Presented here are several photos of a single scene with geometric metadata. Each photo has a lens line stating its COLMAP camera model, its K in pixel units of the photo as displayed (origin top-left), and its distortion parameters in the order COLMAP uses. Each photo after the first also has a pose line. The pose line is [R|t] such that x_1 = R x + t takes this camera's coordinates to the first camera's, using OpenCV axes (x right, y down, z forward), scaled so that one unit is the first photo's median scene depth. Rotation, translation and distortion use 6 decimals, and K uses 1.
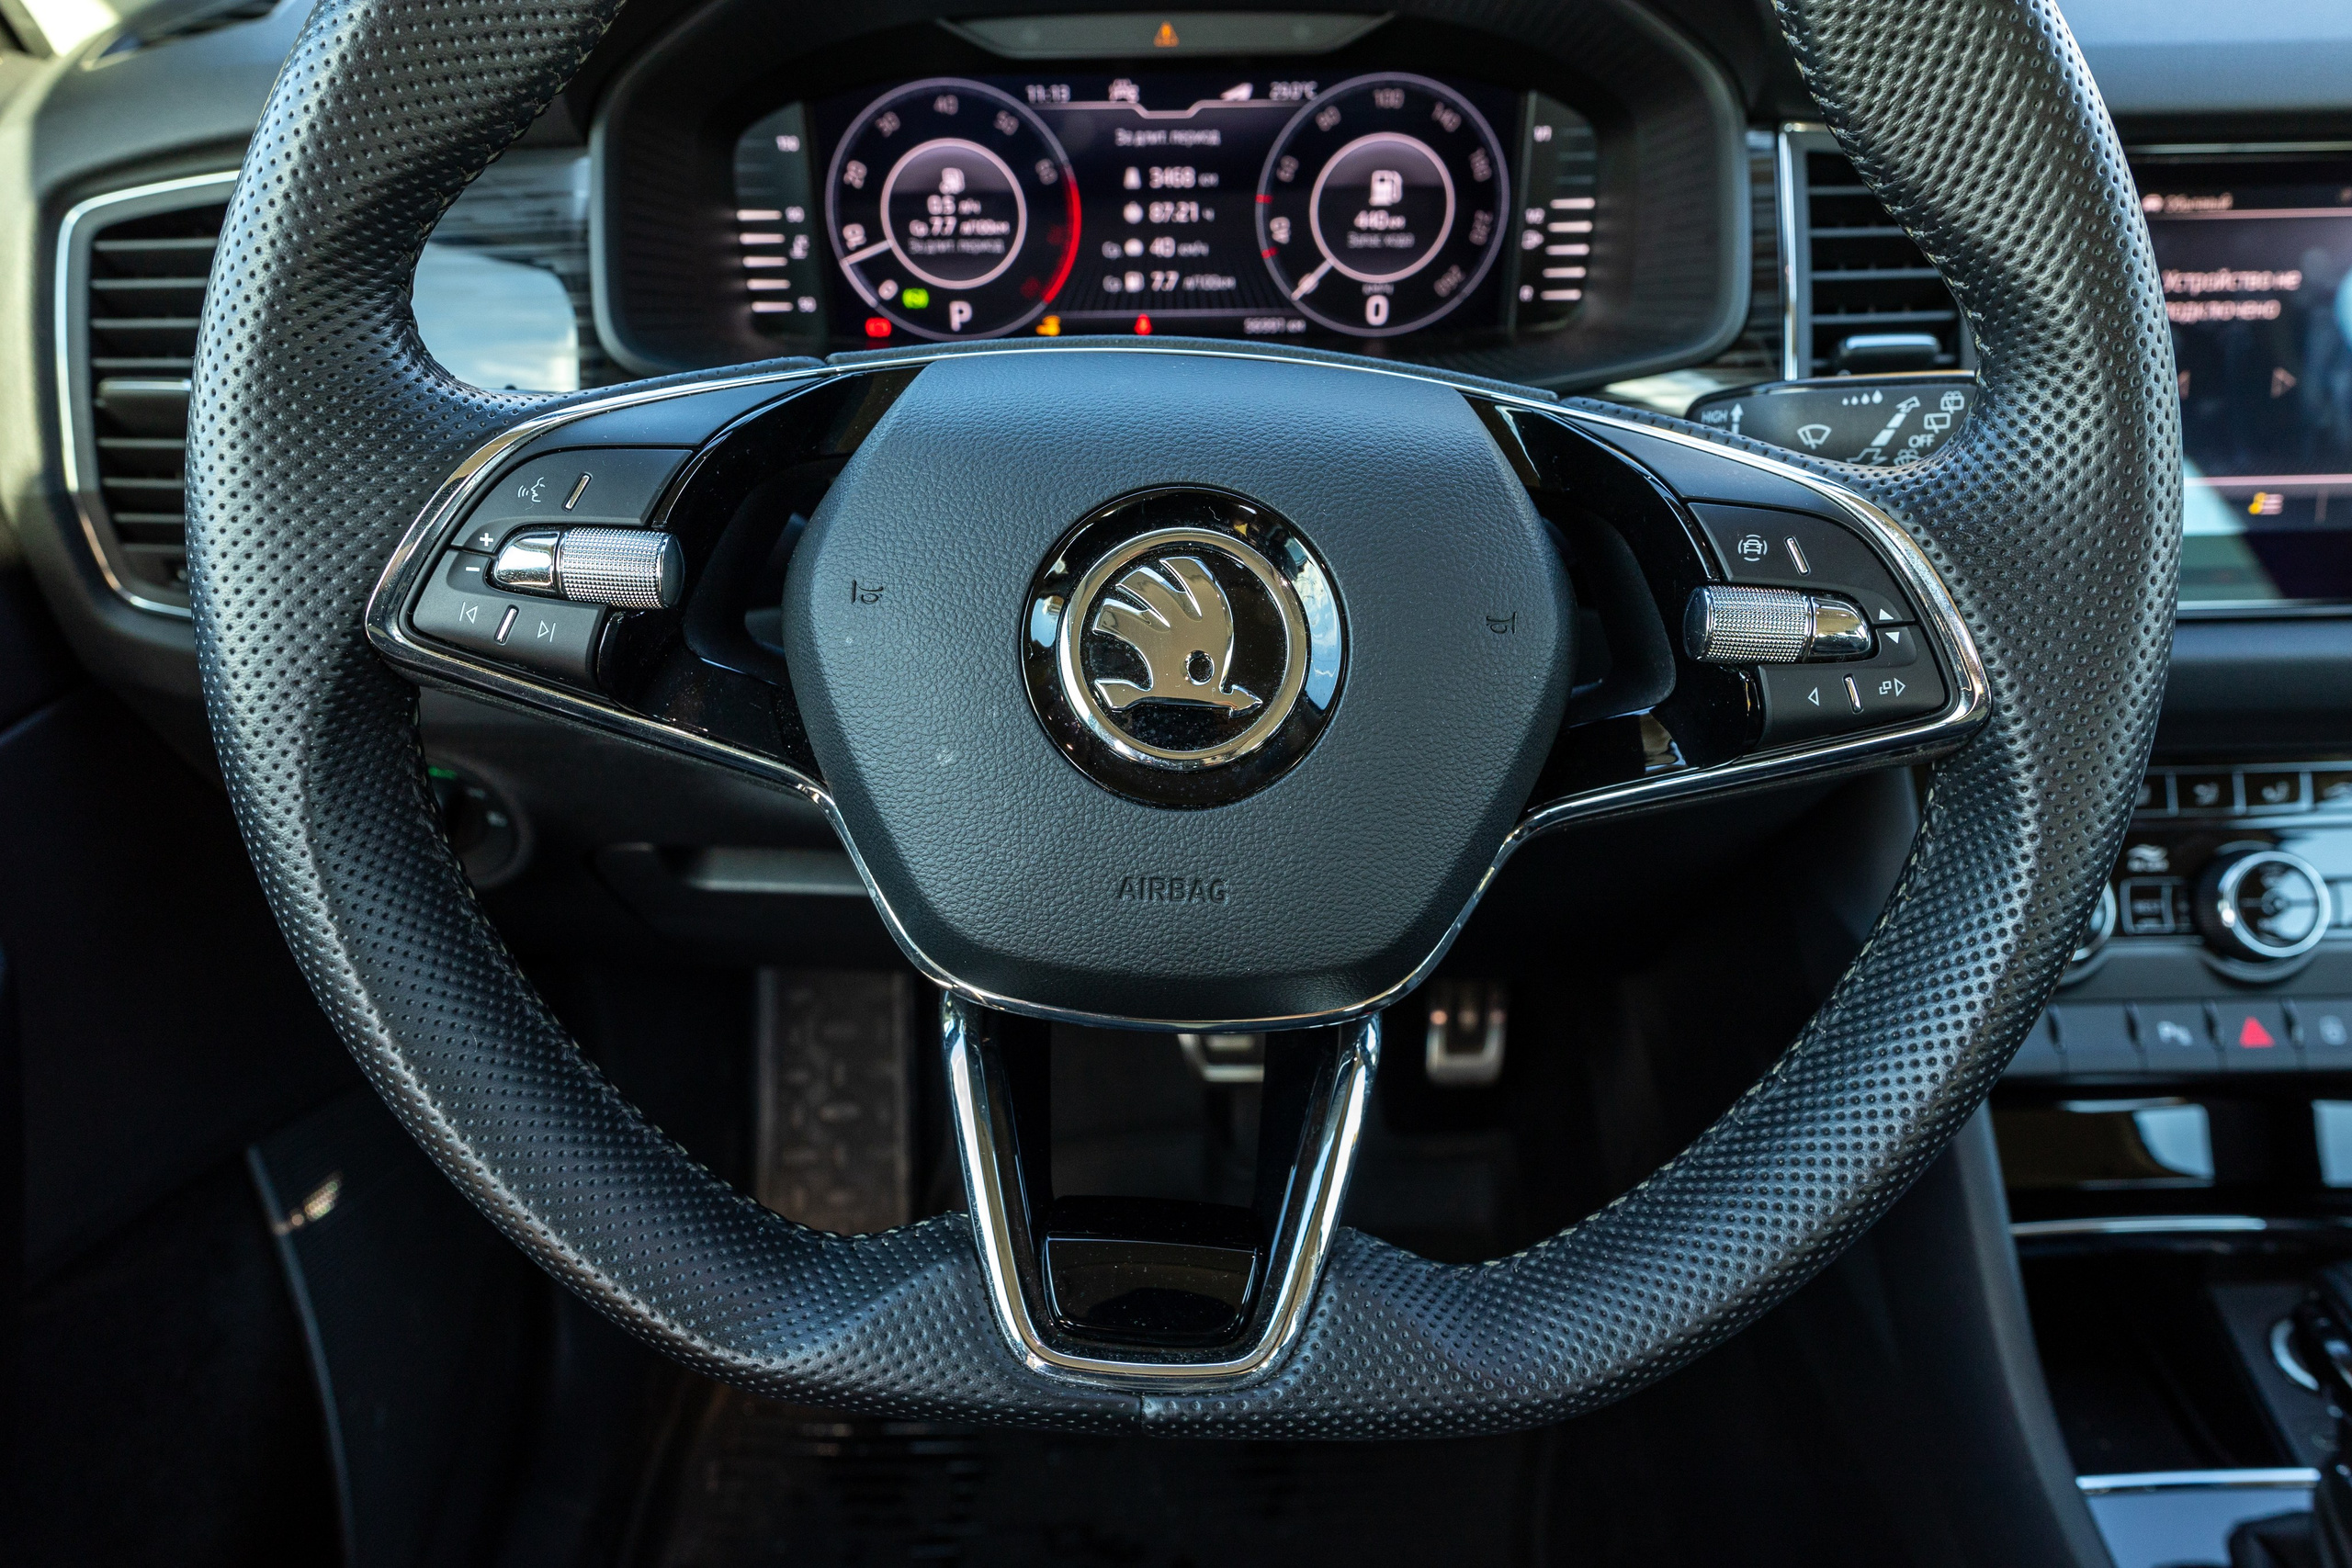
lens RADIAL K [[1625.3, 0, 1180.0], [0, 1625.3, 774.6], [0, 0, 1]] dist [0.005864, -0.004838]
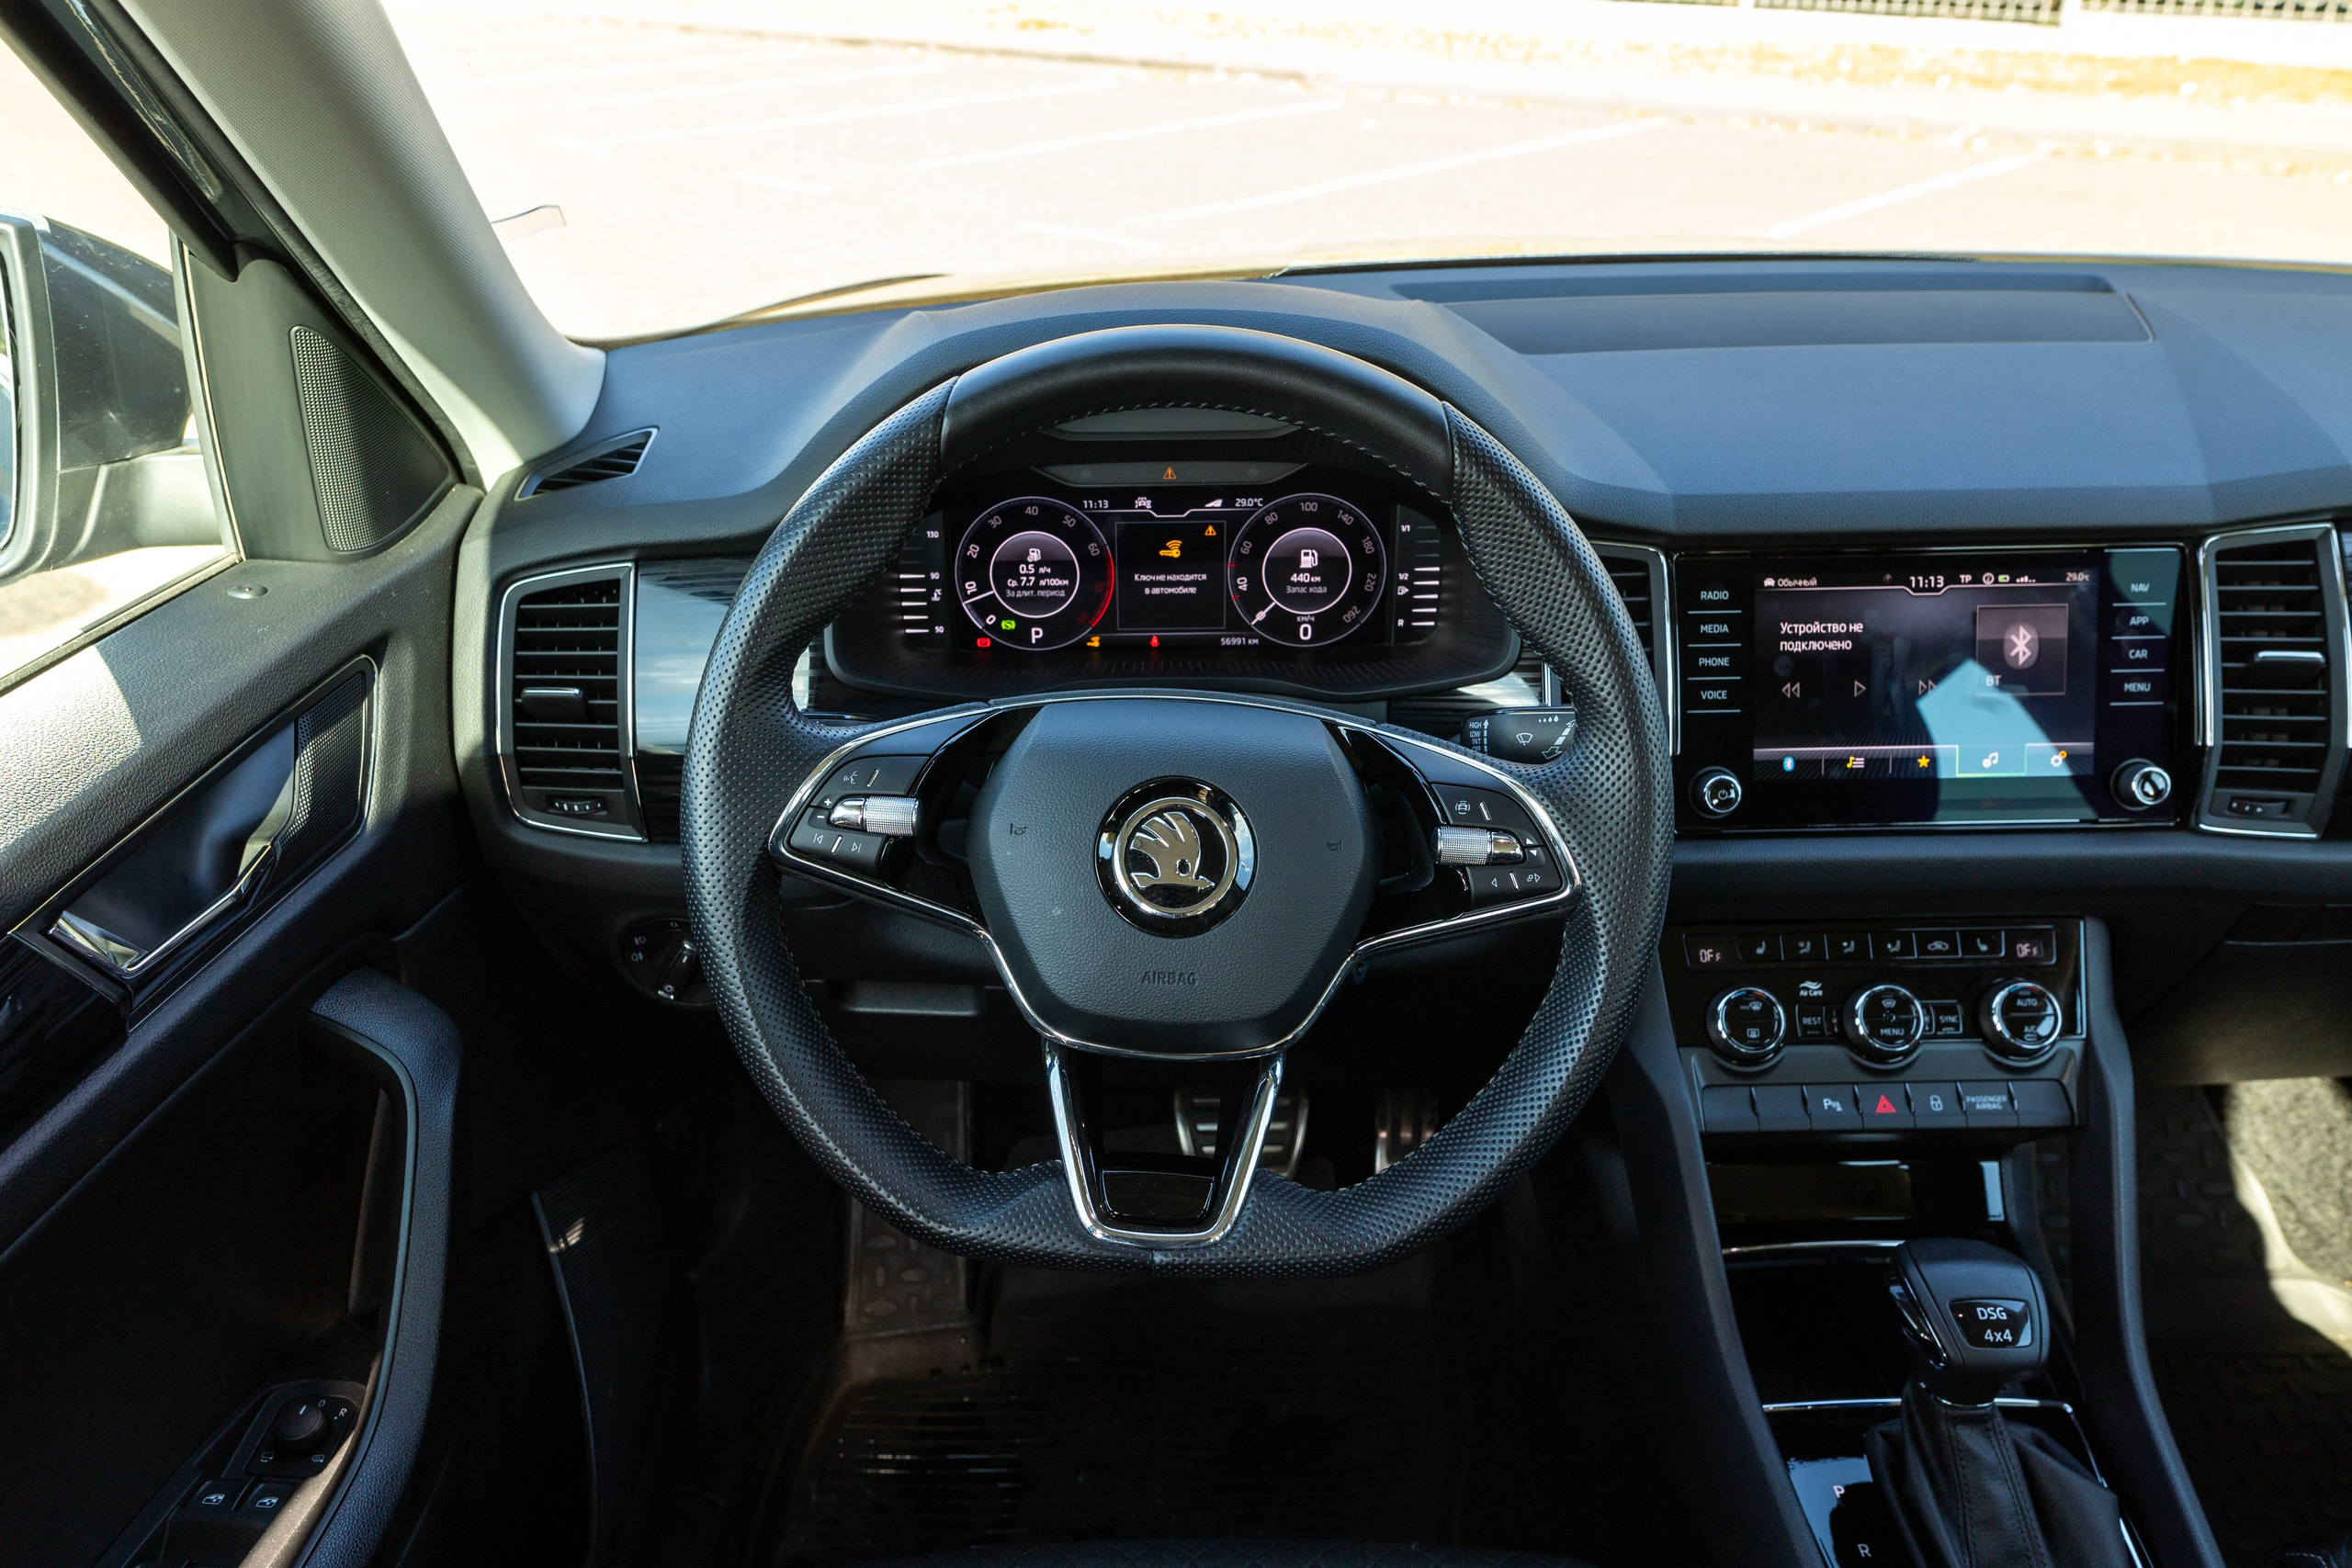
lens RADIAL K [[1625.3, 0, 1172.1], [0, 1625.3, 784.4], [0, 0, 1]] dist [0.005864, -0.004838]
pose [[0.999957, 0.002007, -0.009018, 0.013687], [-0.002959, 0.994281, -0.106754, 0.039552], [0.008753, 0.106776, 0.994245, -0.851114]]
